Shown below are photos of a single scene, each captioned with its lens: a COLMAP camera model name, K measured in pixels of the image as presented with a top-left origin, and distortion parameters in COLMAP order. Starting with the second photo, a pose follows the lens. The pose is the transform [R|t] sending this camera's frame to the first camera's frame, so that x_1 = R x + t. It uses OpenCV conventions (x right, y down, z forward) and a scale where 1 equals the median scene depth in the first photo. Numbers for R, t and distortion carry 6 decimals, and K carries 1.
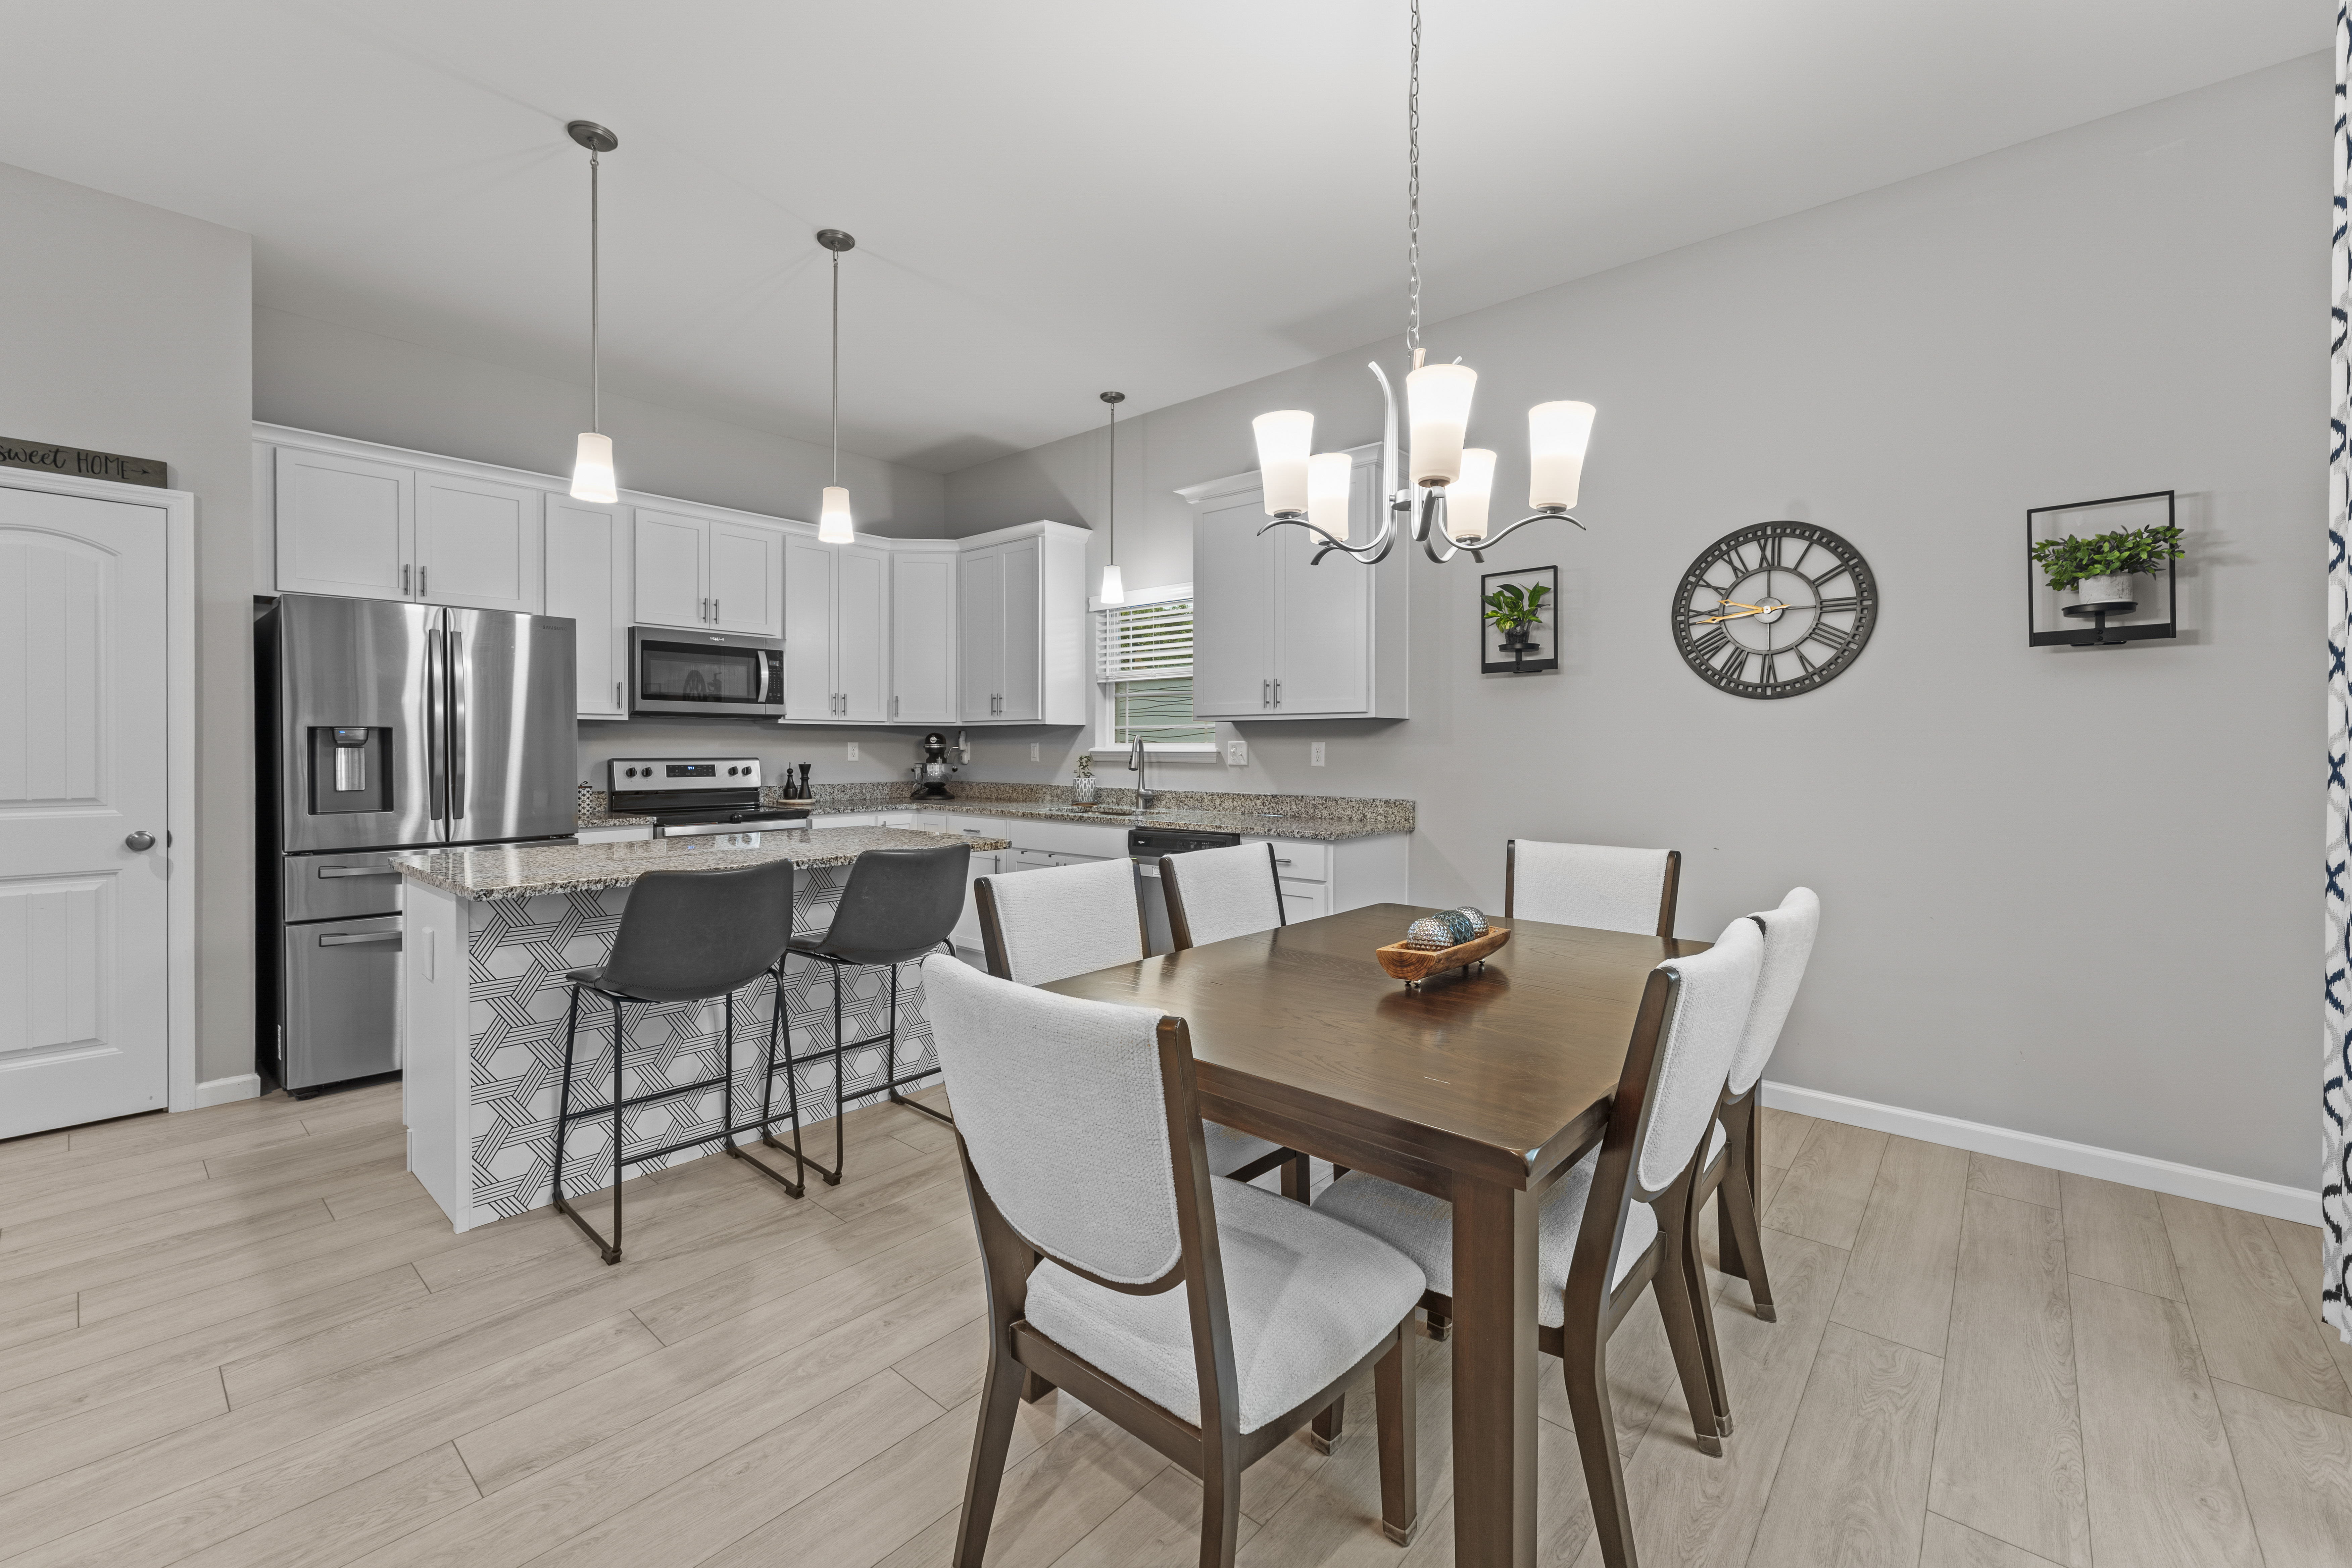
lens RADIAL K [[957.5, 0, 1172.9], [0, 957.5, 751.5], [0, 0, 1]] dist [-0.000895, -0.000340]
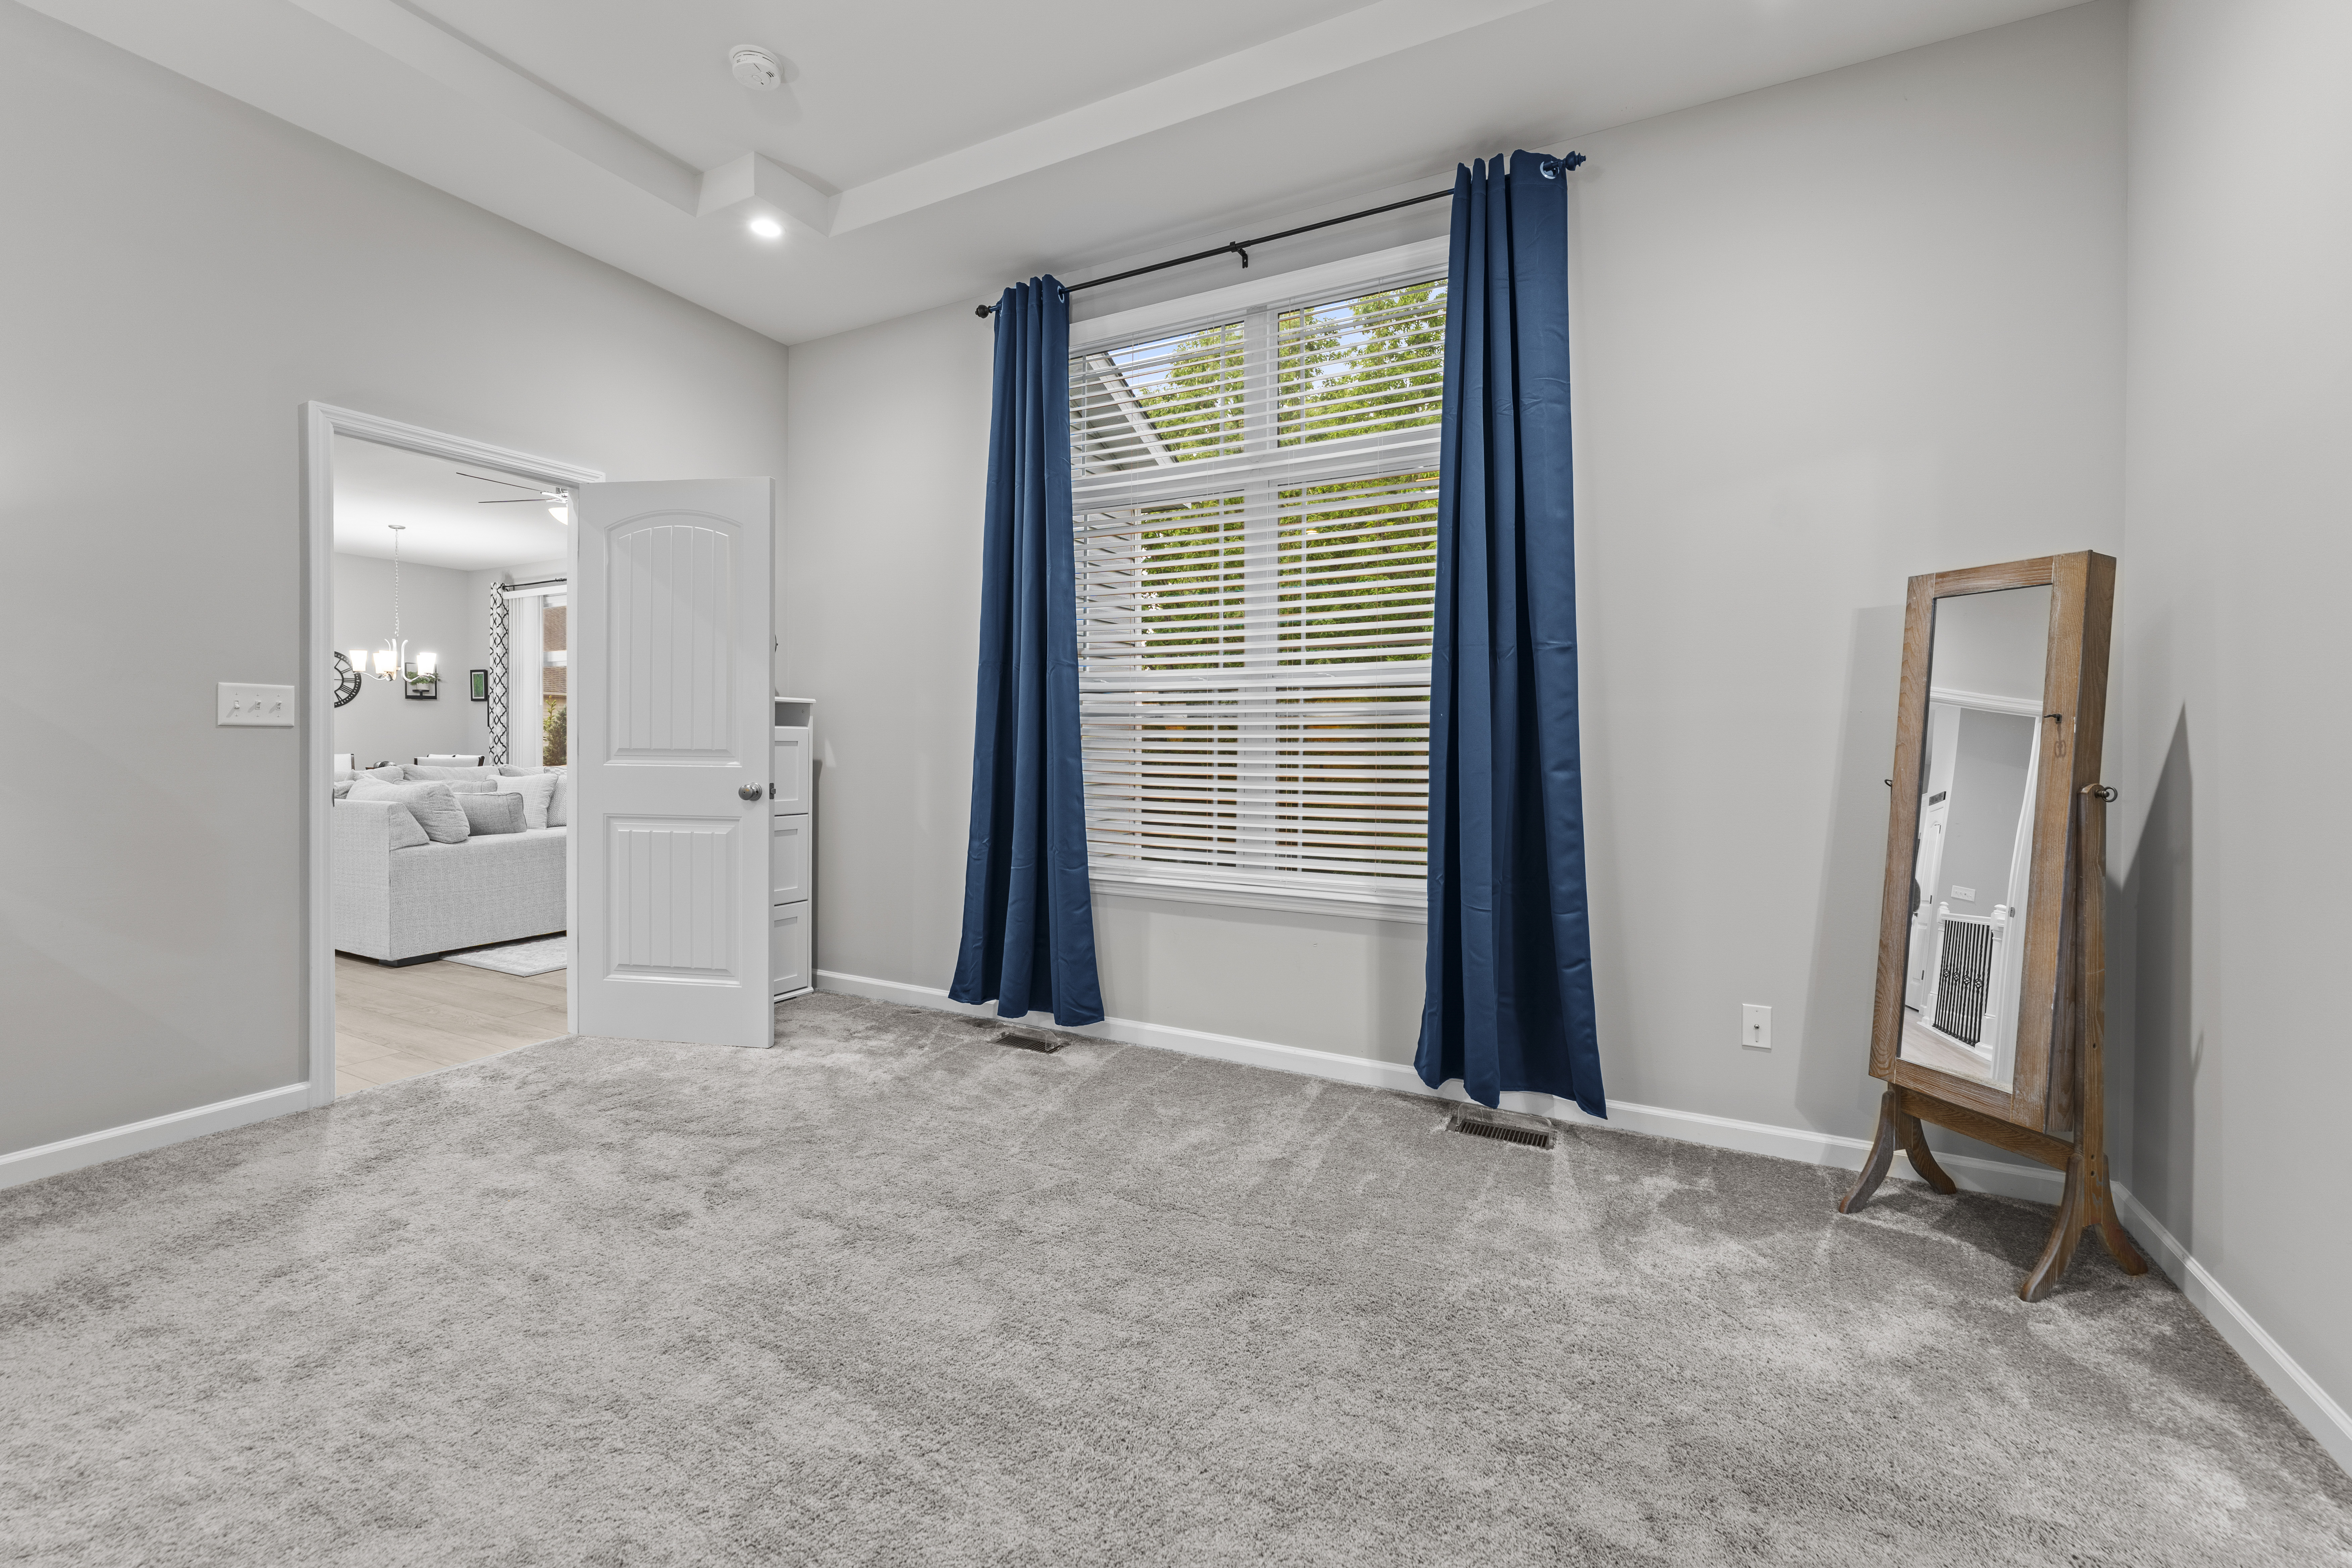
lens RADIAL K [[957.5, 0, 1158.5], [0, 957.5, 747.6], [0, 0, 1]] dist [-0.000895, -0.000340]
pose [[-0.225364, -0.008687, 0.974236, -2.944808], [-0.000573, 0.999961, 0.008784, 0.040785], [-0.974274, 0.001422, -0.225361, -0.888470]]
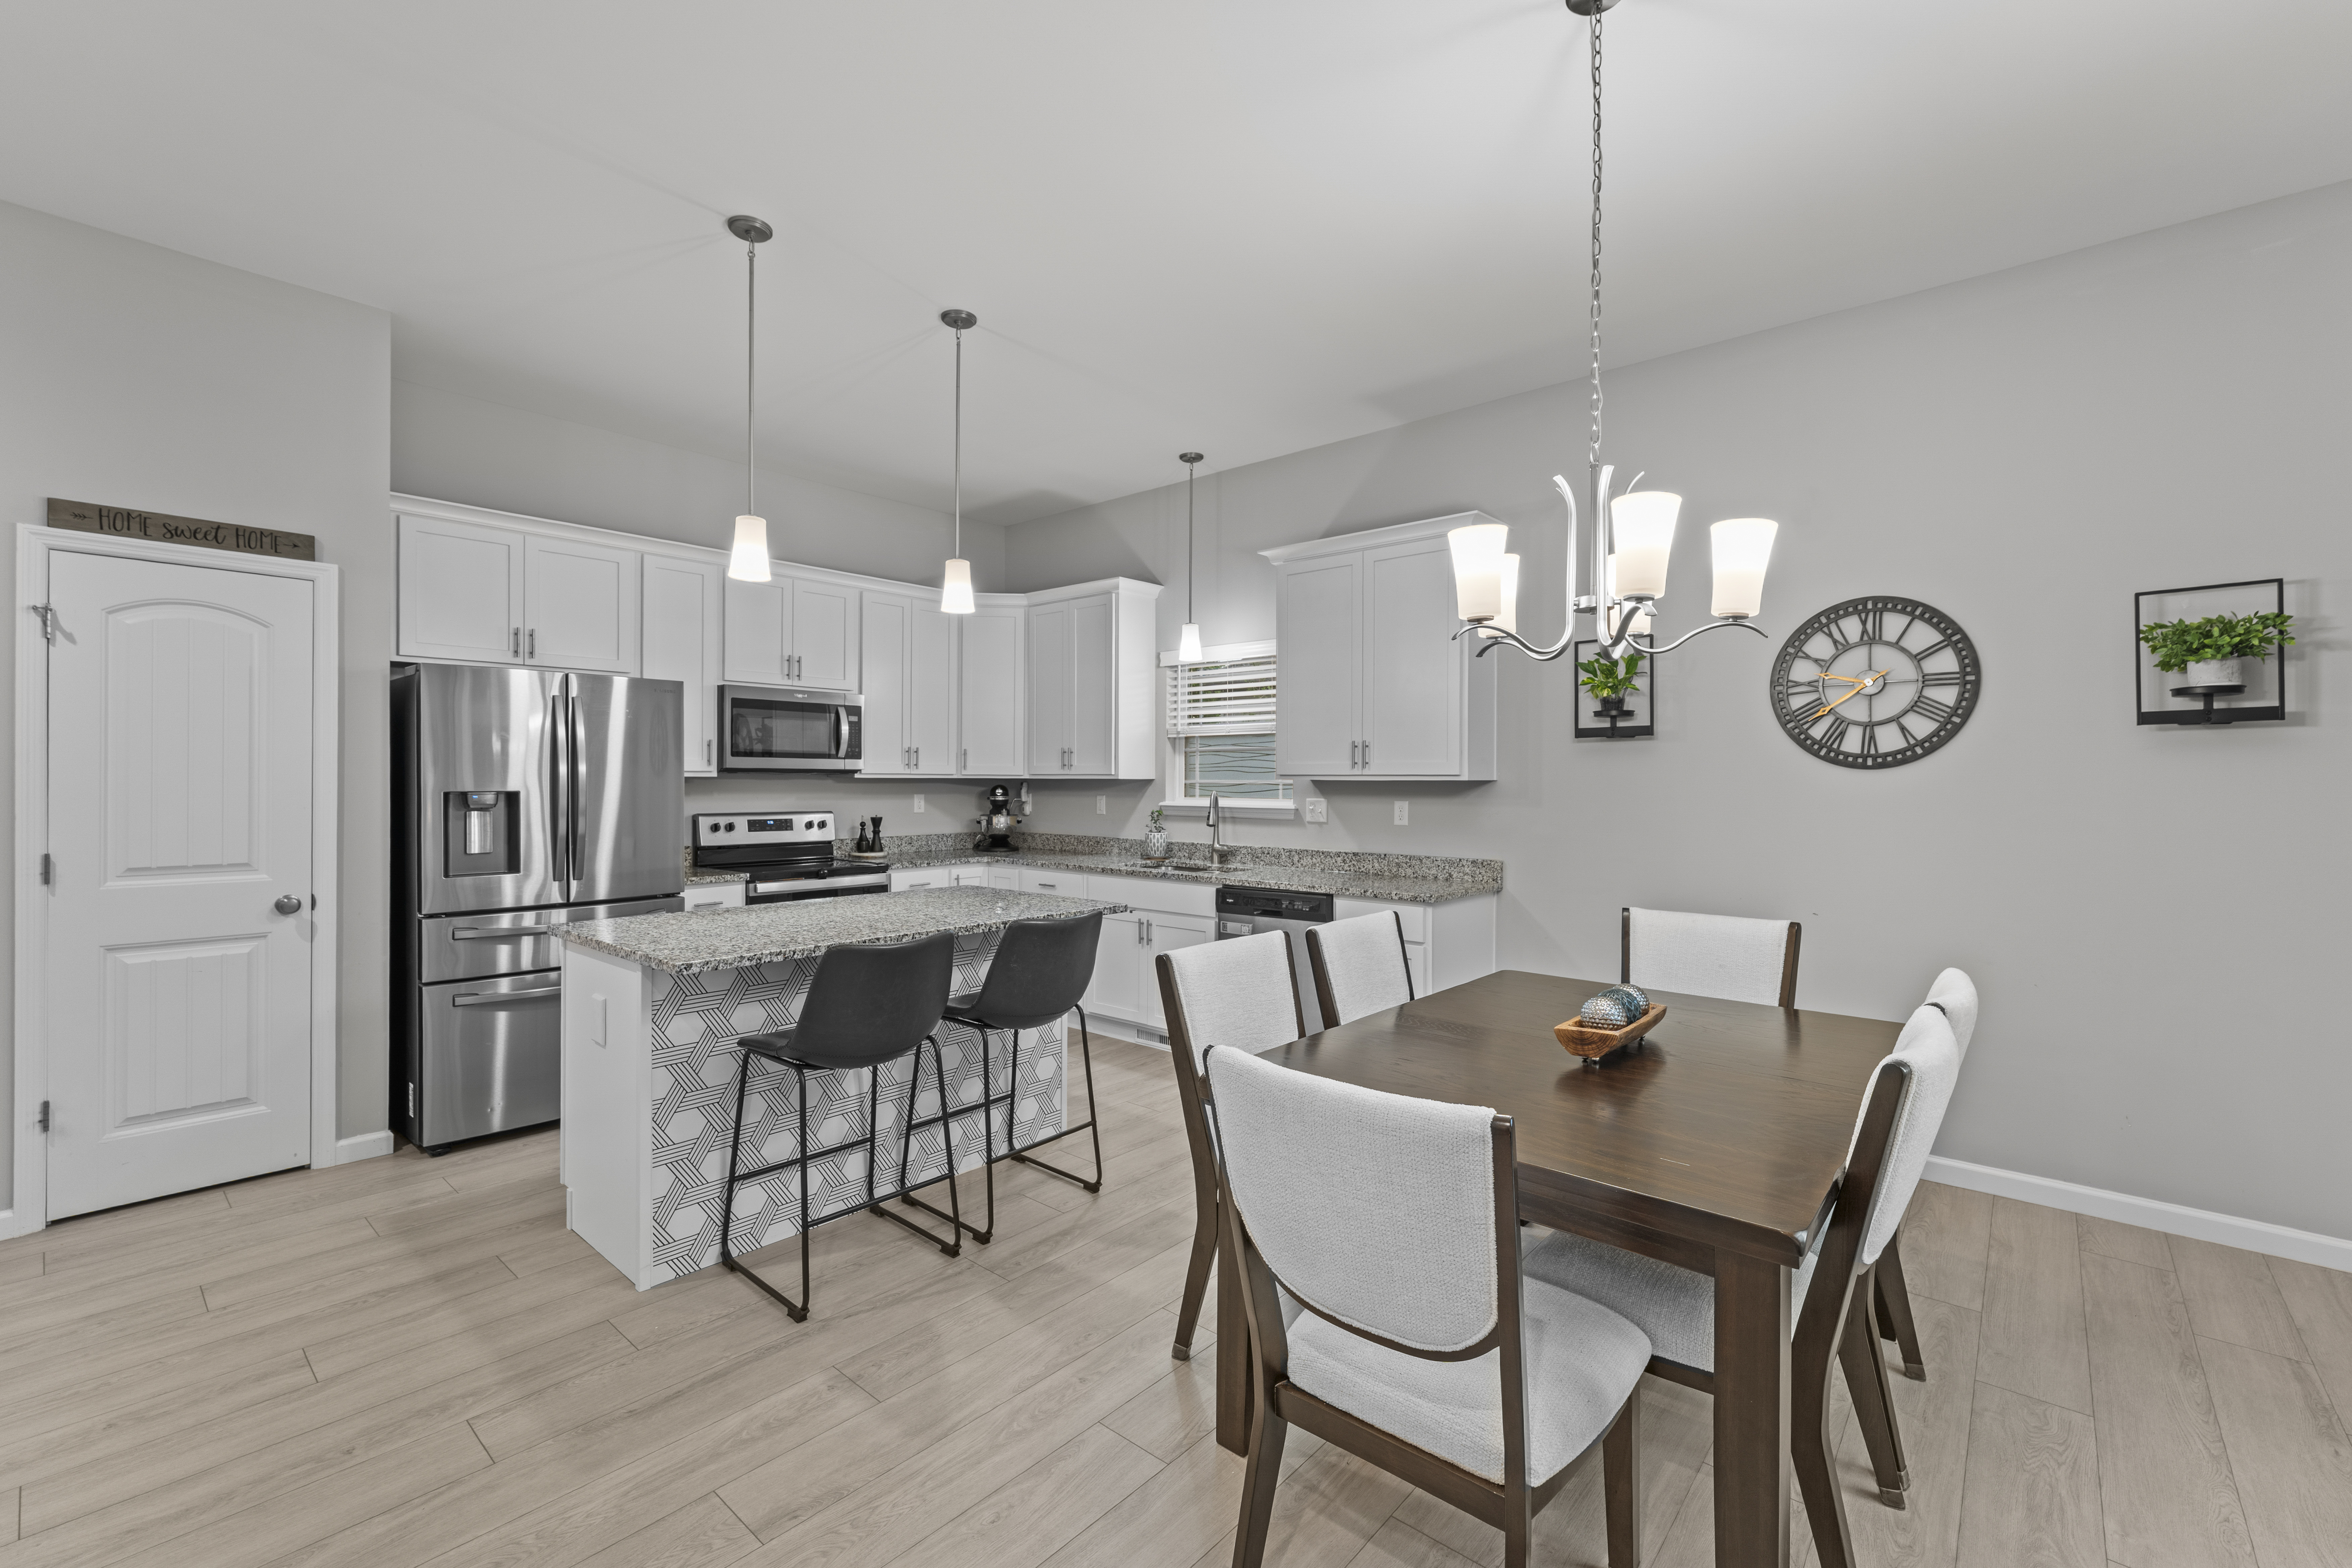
lens RADIAL K [[957.5, 0, 1173.3], [0, 957.5, 796.3], [0, 0, 1]] dist [-0.000895, -0.000340]
pose [[0.999997, 0.002160, 0.000681, -0.127887], [-0.002166, 0.999954, 0.009311, -0.034292], [-0.000661, -0.009312, 0.999956, -0.030203]]
